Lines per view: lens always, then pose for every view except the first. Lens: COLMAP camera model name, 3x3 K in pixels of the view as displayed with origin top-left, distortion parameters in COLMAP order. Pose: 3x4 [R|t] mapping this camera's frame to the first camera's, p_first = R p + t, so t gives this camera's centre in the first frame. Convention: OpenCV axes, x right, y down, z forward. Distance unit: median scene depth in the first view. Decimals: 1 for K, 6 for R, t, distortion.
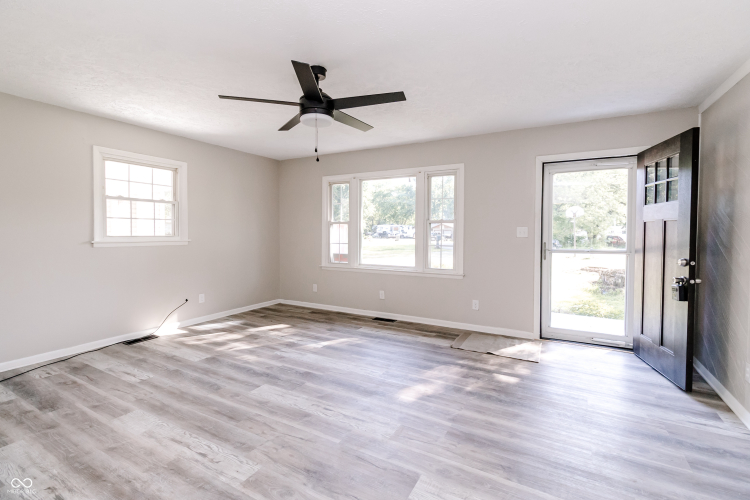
lens RADIAL K [[345.1, 0, 371.8], [0, 345.1, 244.3], [0, 0, 1]] dist [0.003398, -0.001000]
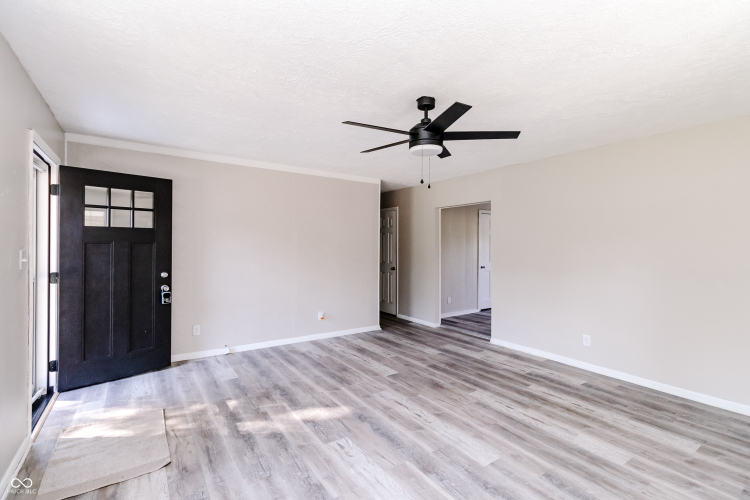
lens RADIAL K [[345.1, 0, 377.9], [0, 345.1, 245.1], [0, 0, 1]] dist [0.003398, -0.001000]
pose [[-0.904592, -0.013370, 0.426068, -0.384472], [0.002145, 0.999353, 0.035915, -0.096274], [-0.426272, 0.033403, -0.903978, 1.638933]]
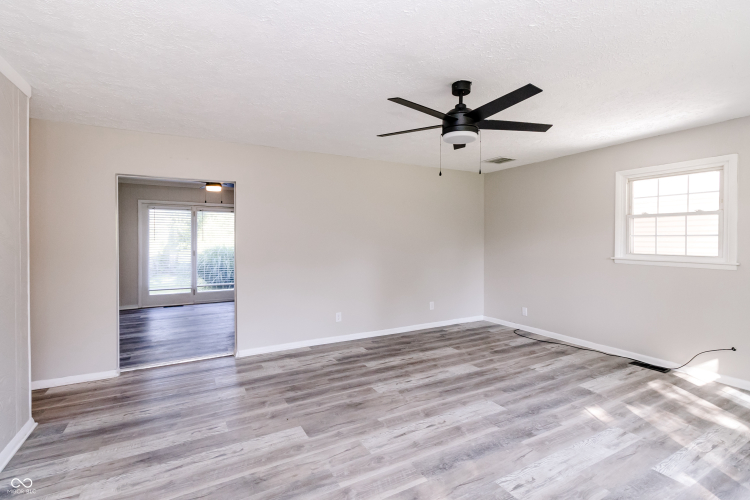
lens RADIAL K [[345.1, 0, 373.7], [0, 345.1, 246.3], [0, 0, 1]] dist [0.003398, -0.001000]
pose [[-0.523465, 0.008873, -0.852001, 0.656367], [-0.034998, 0.998878, 0.031905, -0.063742], [0.851328, 0.046519, -0.522567, 1.086084]]
